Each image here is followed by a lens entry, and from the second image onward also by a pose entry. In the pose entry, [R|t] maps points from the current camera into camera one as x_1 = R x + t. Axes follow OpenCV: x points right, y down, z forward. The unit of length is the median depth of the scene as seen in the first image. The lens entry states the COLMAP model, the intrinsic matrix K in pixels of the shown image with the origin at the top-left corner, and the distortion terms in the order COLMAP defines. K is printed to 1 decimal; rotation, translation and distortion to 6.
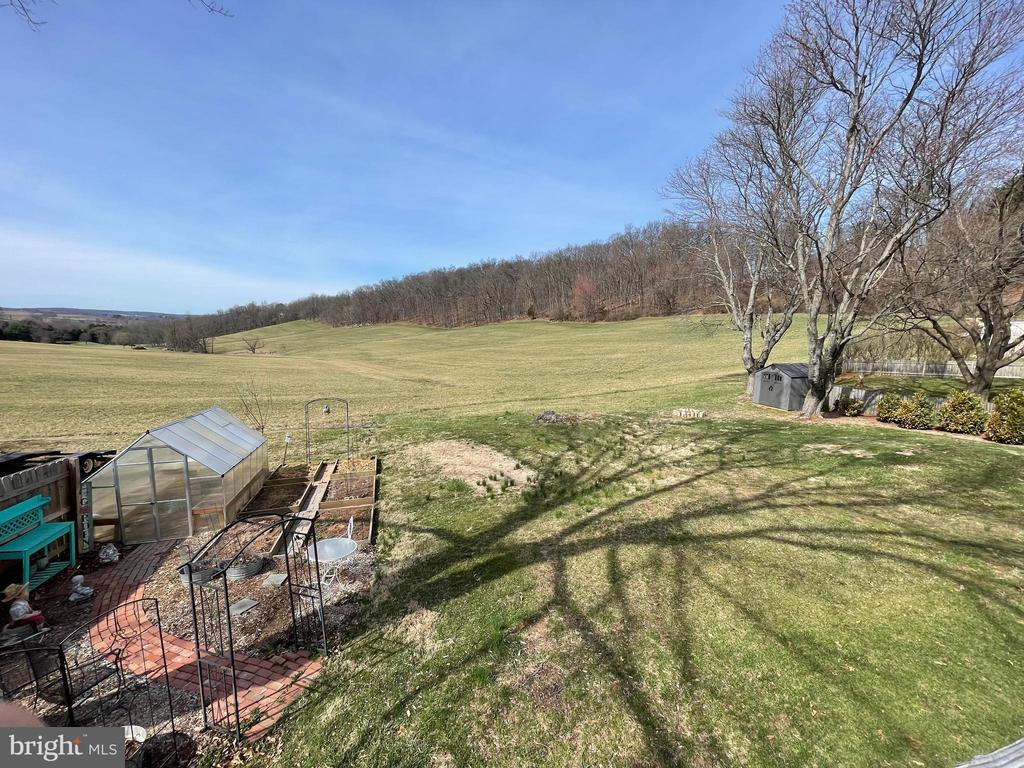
lens RADIAL K [[415.9, 0, 505.2], [0, 415.9, 383.5], [0, 0, 1]] dist [0.002104, 0.000228]
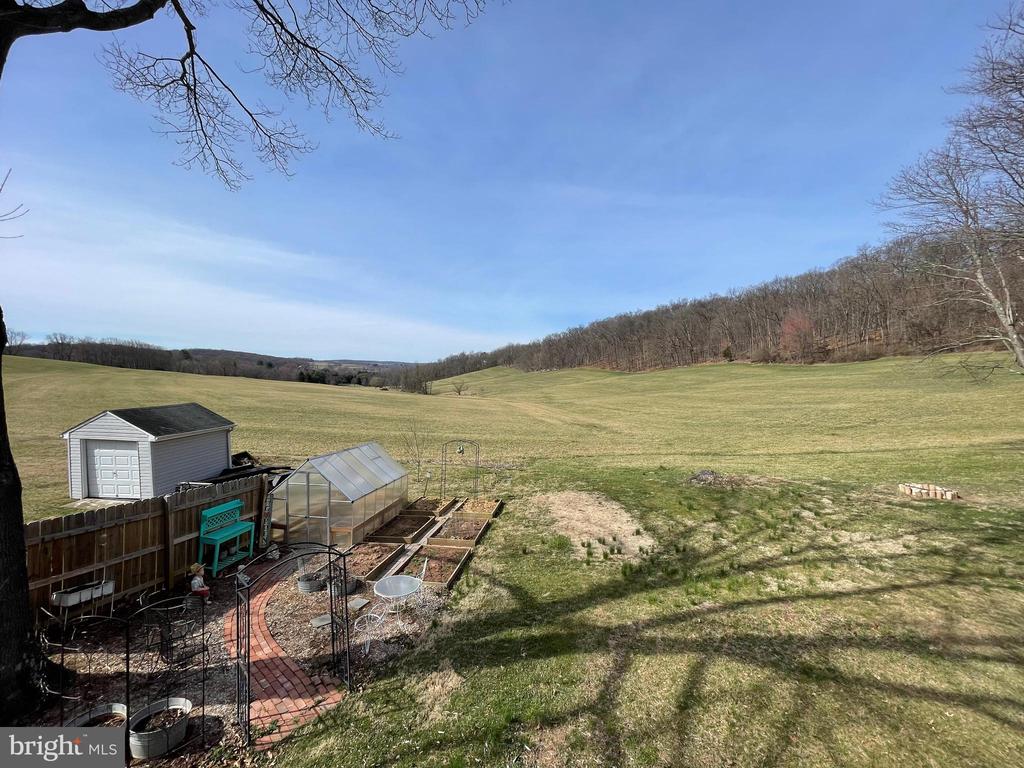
lens RADIAL K [[415.9, 0, 510.8], [0, 415.9, 381.5], [0, 0, 1]] dist [0.002104, 0.000228]
pose [[0.905511, 0.002918, -0.424312, 0.173370], [-0.049305, 0.993926, -0.098385, -0.017773], [0.421447, 0.110009, 0.900156, 0.060891]]
